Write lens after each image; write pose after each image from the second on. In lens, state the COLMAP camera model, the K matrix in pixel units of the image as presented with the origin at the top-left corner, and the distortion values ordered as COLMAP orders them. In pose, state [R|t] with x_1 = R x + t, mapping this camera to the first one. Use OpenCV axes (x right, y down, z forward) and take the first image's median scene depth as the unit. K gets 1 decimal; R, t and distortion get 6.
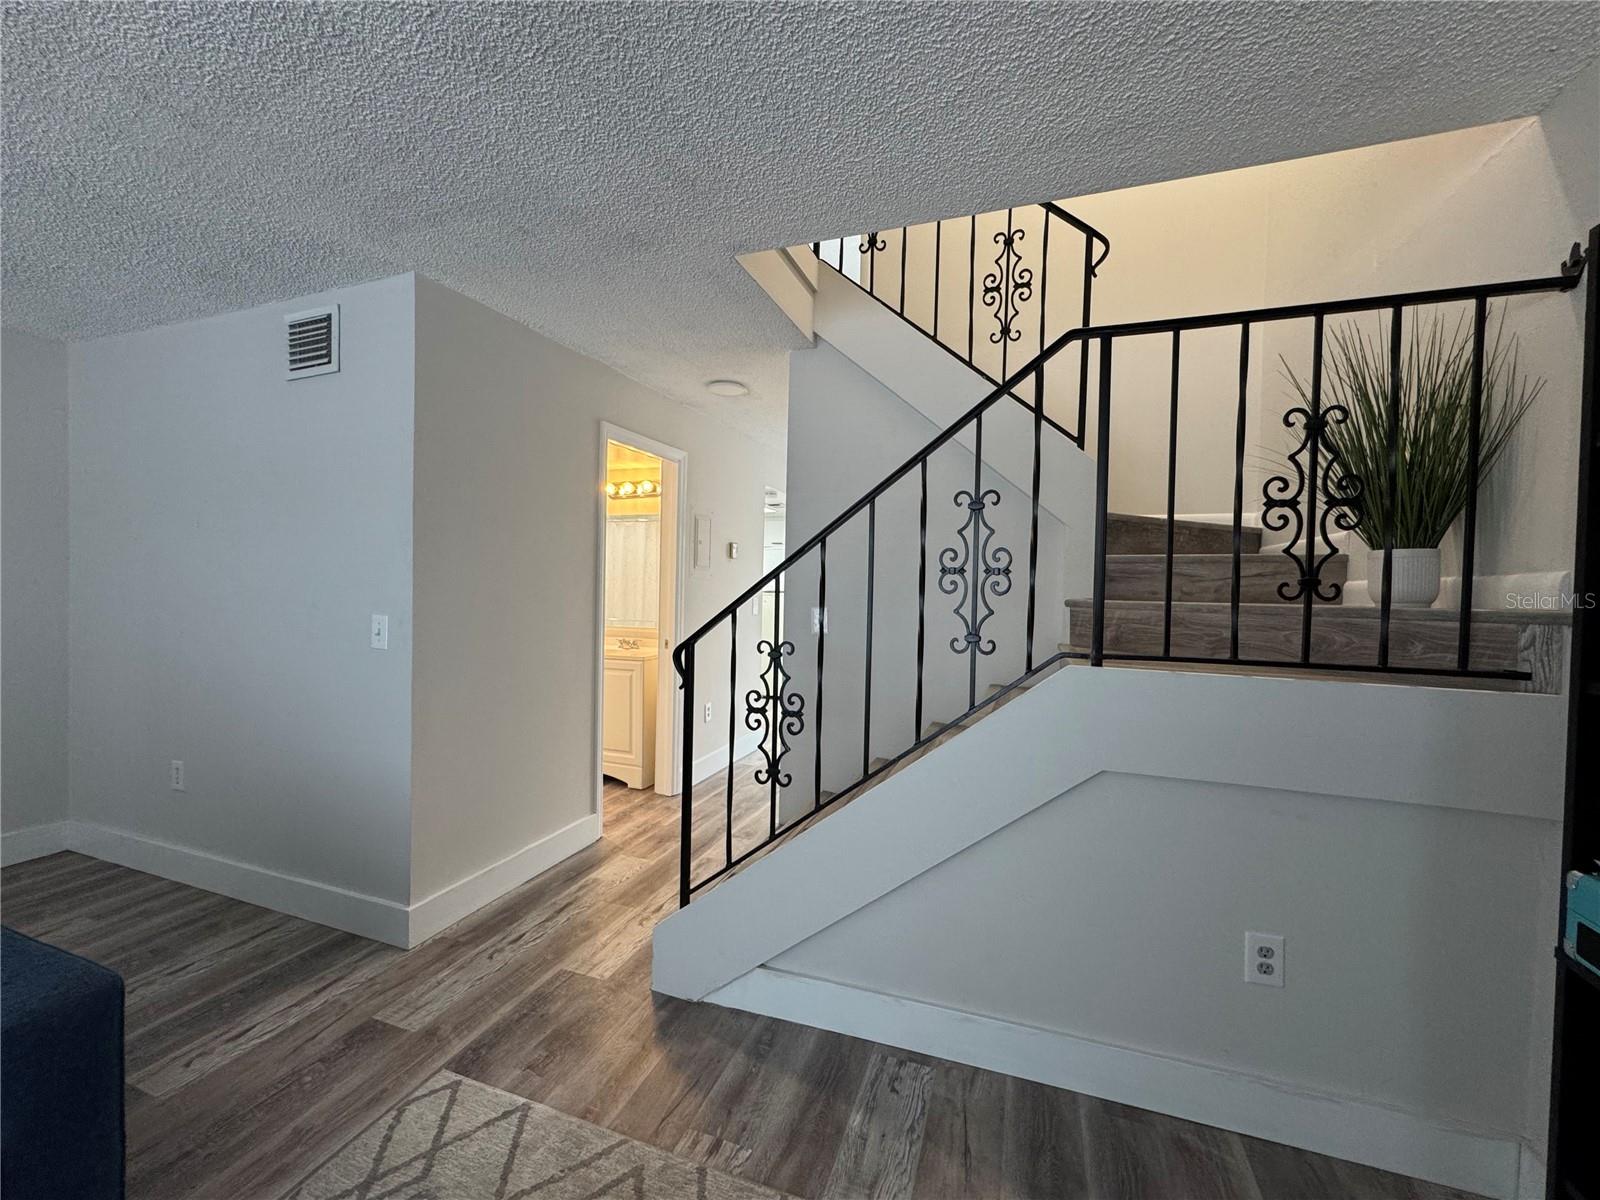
lens RADIAL K [[641.7, 0, 796.7], [0, 641.7, 601.5], [0, 0, 1]] dist [-0.003012, 0.000020]
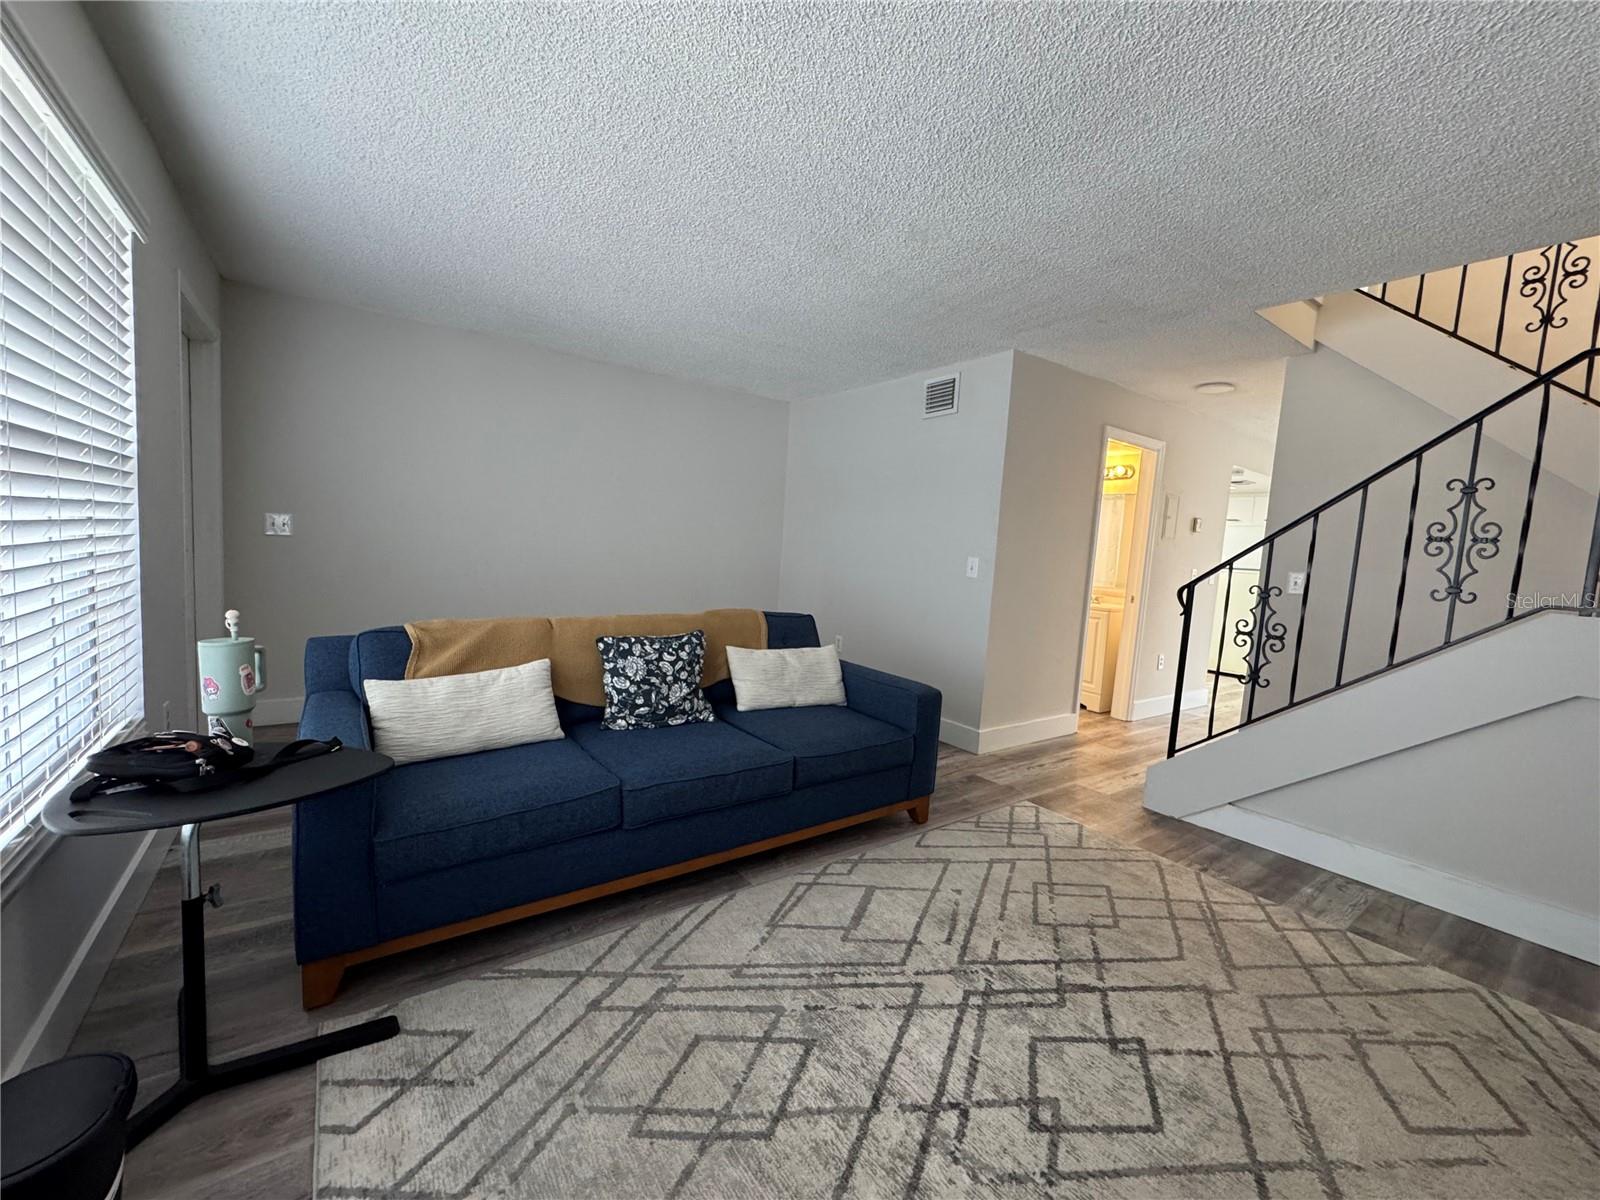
lens RADIAL K [[641.7, 0, 798.8], [0, 641.7, 600.7], [0, 0, 1]] dist [-0.003012, 0.000020]
pose [[0.829830, 0.083375, -0.551752, -0.100209], [-0.063589, 0.996463, 0.054937, 0.077903], [0.554381, -0.010503, 0.832197, -0.723748]]
